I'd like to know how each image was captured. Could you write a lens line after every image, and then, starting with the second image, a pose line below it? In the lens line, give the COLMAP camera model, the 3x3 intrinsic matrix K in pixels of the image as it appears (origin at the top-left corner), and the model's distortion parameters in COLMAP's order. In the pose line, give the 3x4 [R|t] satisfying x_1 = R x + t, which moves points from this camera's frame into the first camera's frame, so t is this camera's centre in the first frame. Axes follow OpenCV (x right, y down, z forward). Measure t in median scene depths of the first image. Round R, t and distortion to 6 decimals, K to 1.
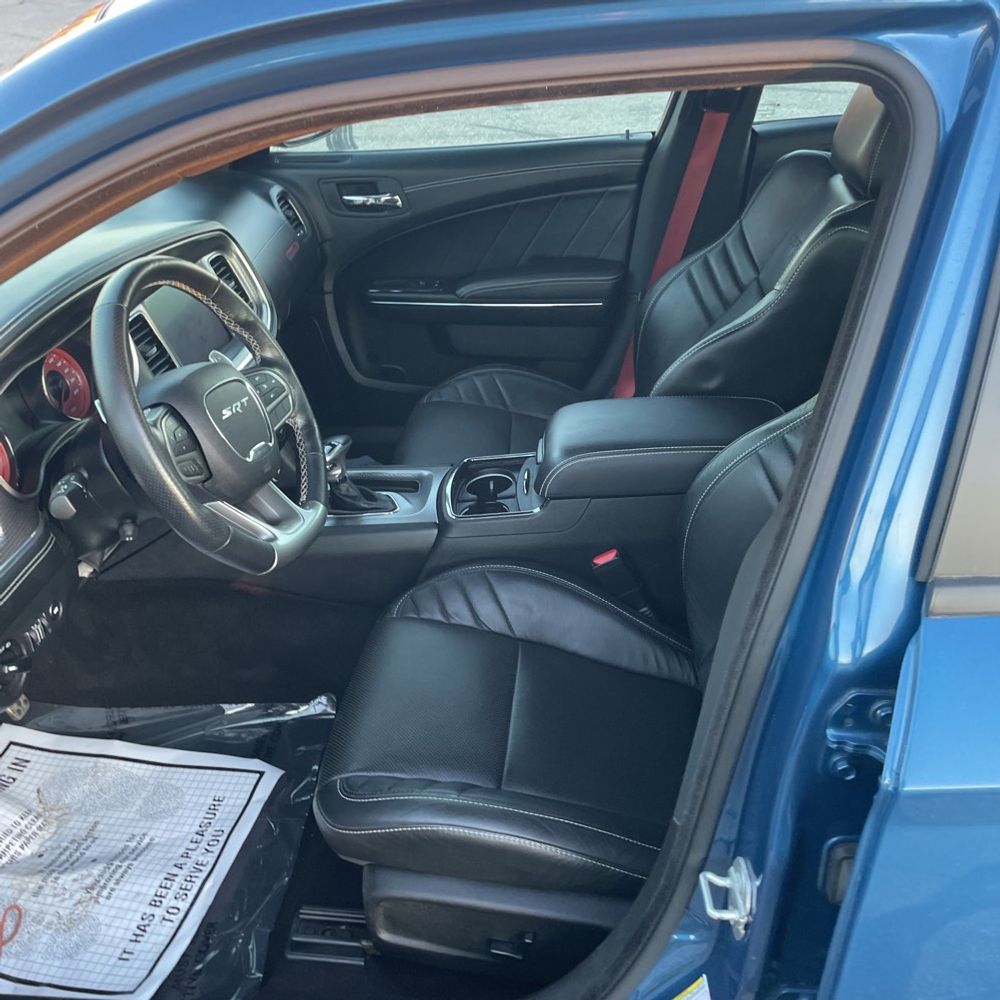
lens RADIAL K [[995.9, 0, 498.4], [0, 995.9, 490.8], [0, 0, 1]] dist [0.092530, -0.112671]
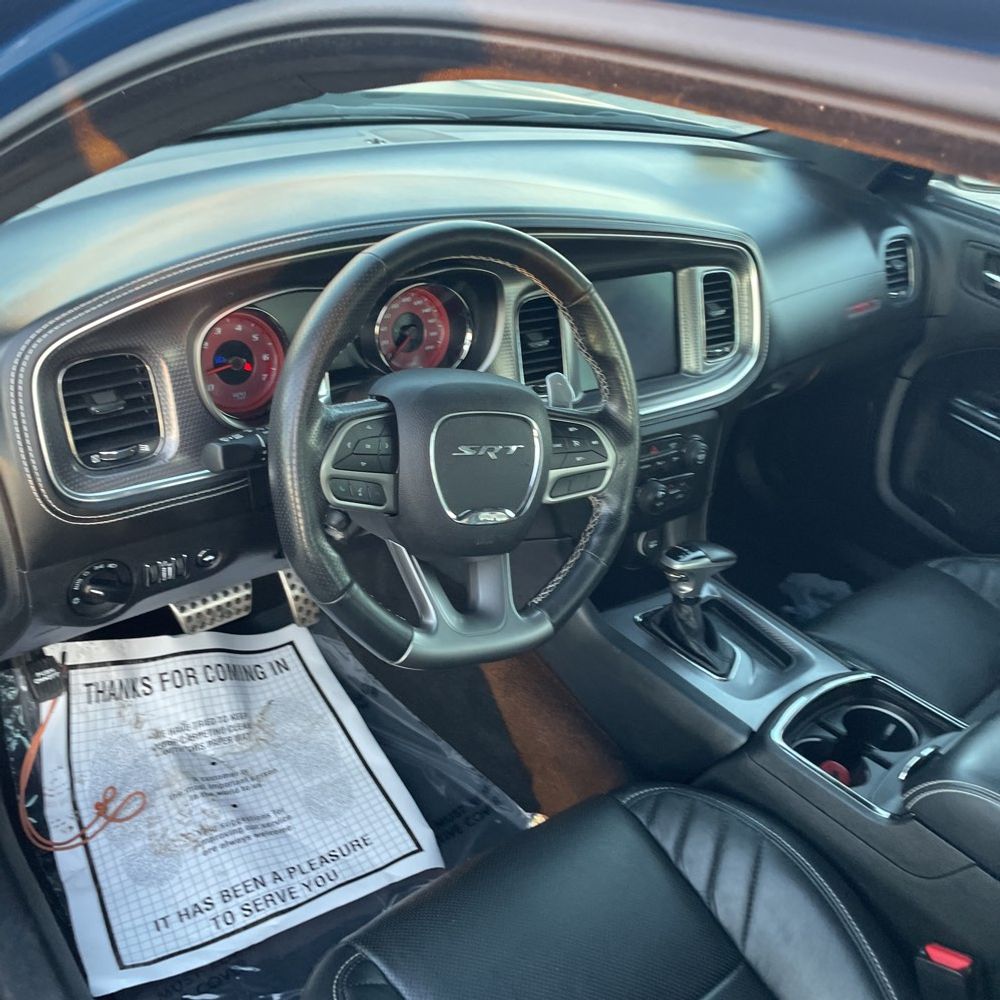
lens RADIAL K [[1031.7, 0, 472.2], [0, 1031.7, 488.2], [0, 0, 1]] dist [0.095421, -0.145508]
pose [[0.686183, 0.488264, -0.539213, 0.115942], [-0.494220, 0.856828, 0.146942, -0.125373], [0.533759, 0.165661, 0.829251, 0.281509]]
